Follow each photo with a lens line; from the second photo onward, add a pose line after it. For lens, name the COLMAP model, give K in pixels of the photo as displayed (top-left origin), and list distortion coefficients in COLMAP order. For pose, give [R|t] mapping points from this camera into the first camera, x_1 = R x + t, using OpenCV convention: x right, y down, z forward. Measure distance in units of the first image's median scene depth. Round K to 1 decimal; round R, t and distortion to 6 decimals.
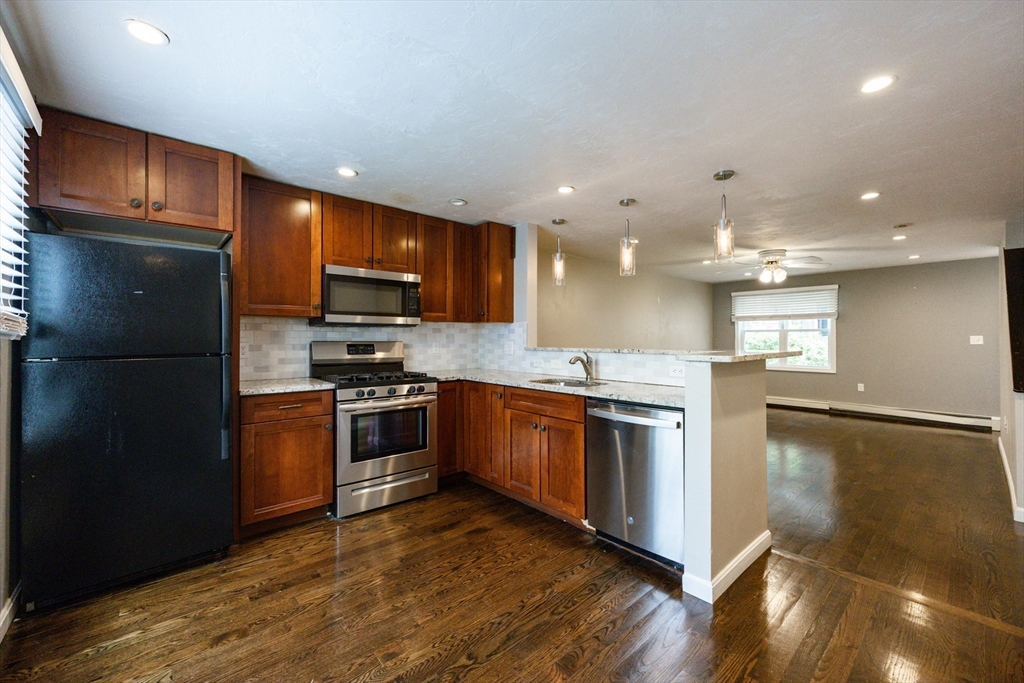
lens RADIAL K [[411.8, 0, 510.9], [0, 411.8, 336.1], [0, 0, 1]] dist [-0.003951, 0.000013]
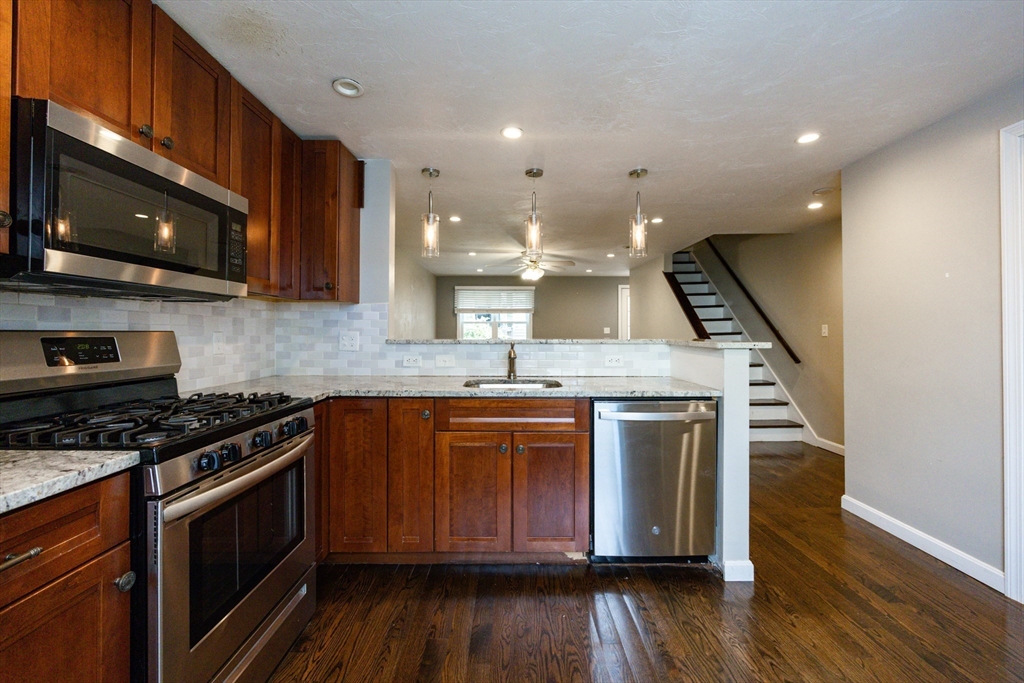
lens RADIAL K [[412.2, 0, 511.4], [0, 412.2, 328.7], [0, 0, 1]] dist [-0.000963, 0.000089]
pose [[0.658841, 0.003365, 0.752274, -0.438257], [-0.005242, 0.999986, 0.000118, 0.009525], [-0.752264, -0.004021, 0.658850, 0.482486]]
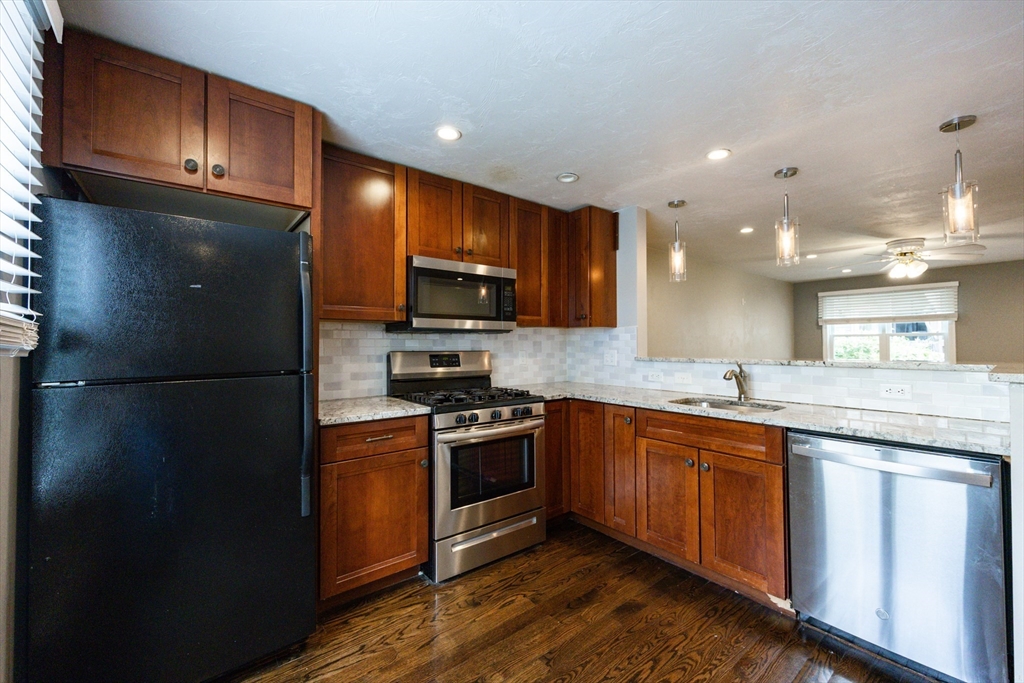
lens RADIAL K [[411.8, 0, 510.9], [0, 411.8, 336.1], [0, 0, 1]] dist [-0.003951, 0.000013]
pose [[0.998740, -0.005633, -0.049860, -0.215556], [0.004886, 0.999874, -0.015103, -0.004536], [0.049938, 0.014840, 0.998642, 0.209420]]
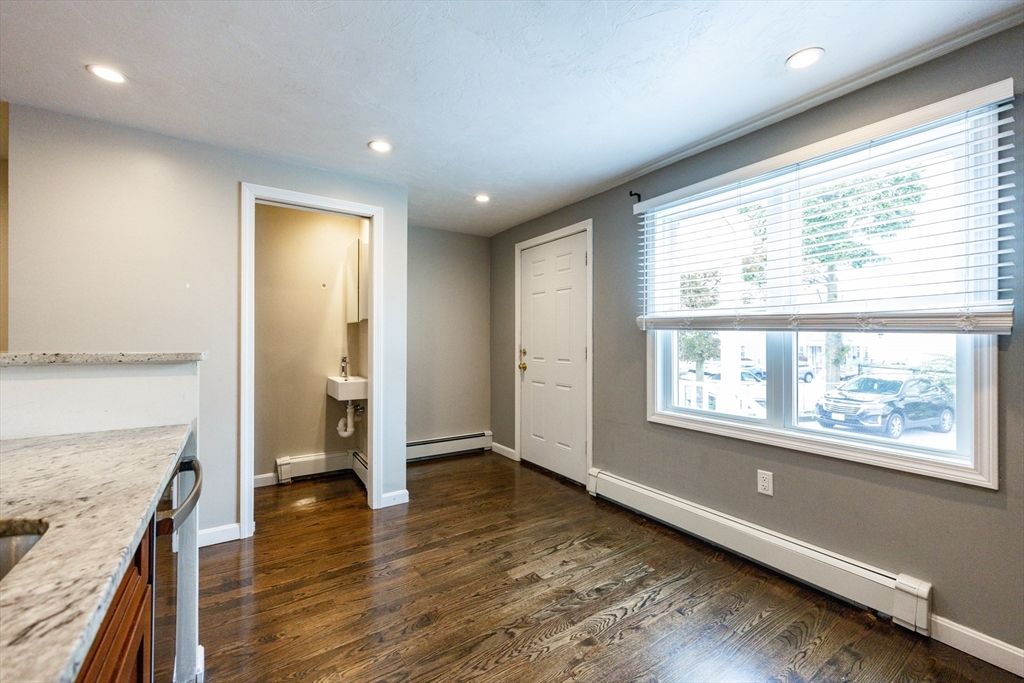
lens RADIAL K [[413.7, 0, 512.0], [0, 413.7, 341.5], [0, 0, 1]] dist [-0.000713, 0.000291]
pose [[-0.991448, -0.005400, 0.130388, -0.121514], [-0.006169, 0.999966, -0.005496, 0.018306], [-0.130354, -0.006254, -0.991448, 1.064120]]
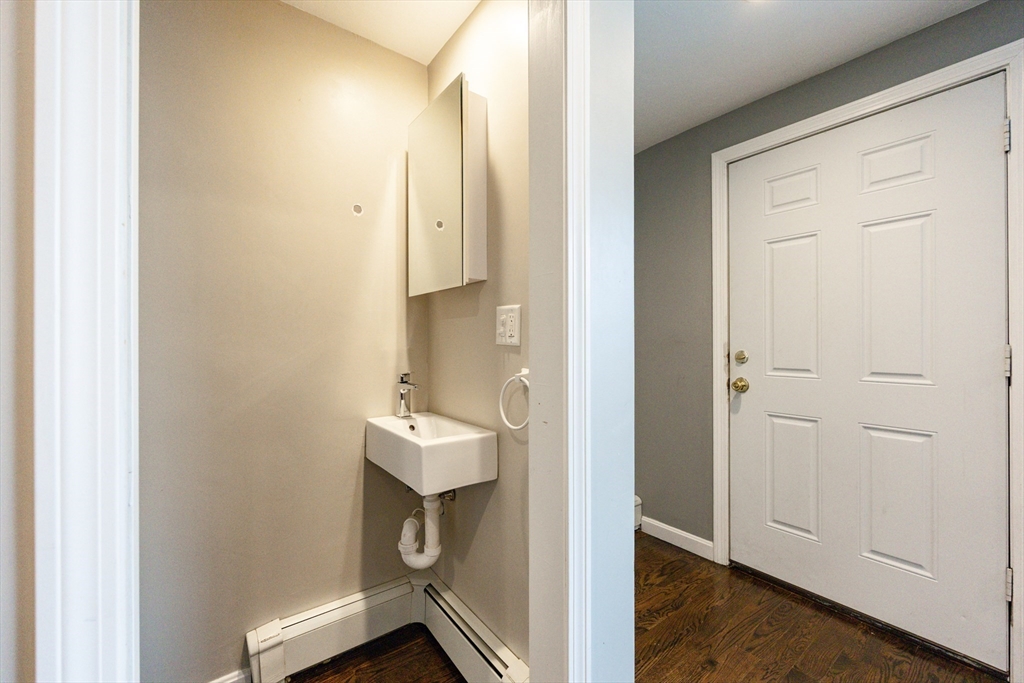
lens RADIAL K [[413.7, 0, 512.0], [0, 413.7, 341.5], [0, 0, 1]] dist [-0.000713, 0.000291]
pose [[-0.997514, 0.000794, 0.070468, 0.336747], [0.000174, 0.999961, -0.008804, 0.024469], [-0.070472, -0.008770, -0.997475, 0.464895]]
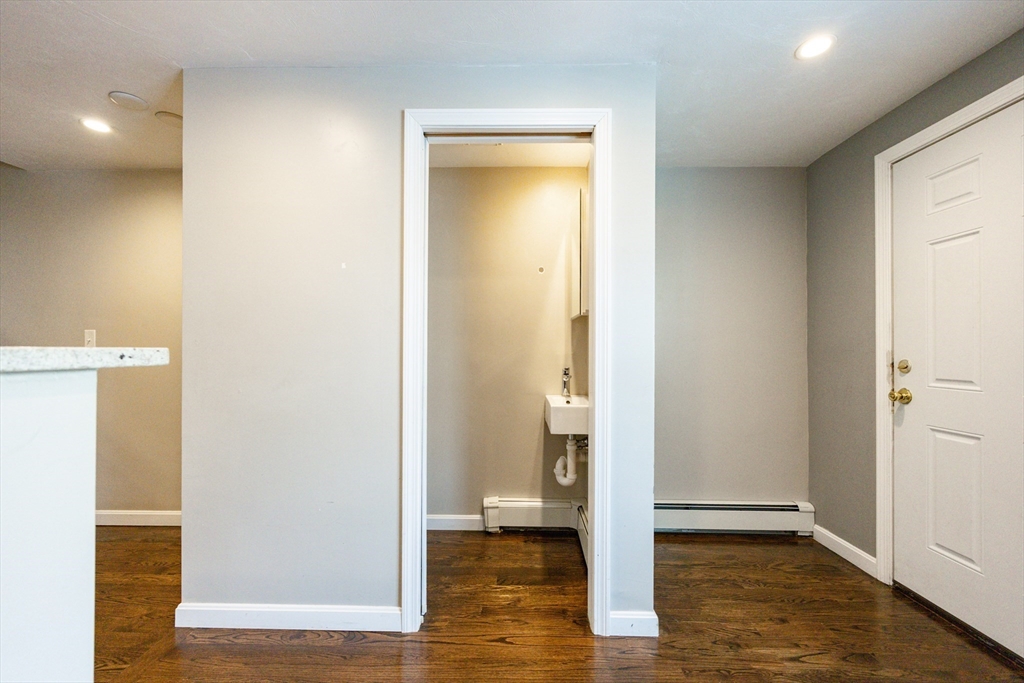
lens RADIAL K [[412.6, 0, 510.5], [0, 412.6, 348.4], [0, 0, 1]] dist [-0.002453, -0.000186]
pose [[-0.740237, -0.000687, 0.672346, 0.032635], [-0.011332, 0.999870, -0.011455, 0.030240], [-0.672250, -0.016098, -0.740149, 0.644704]]
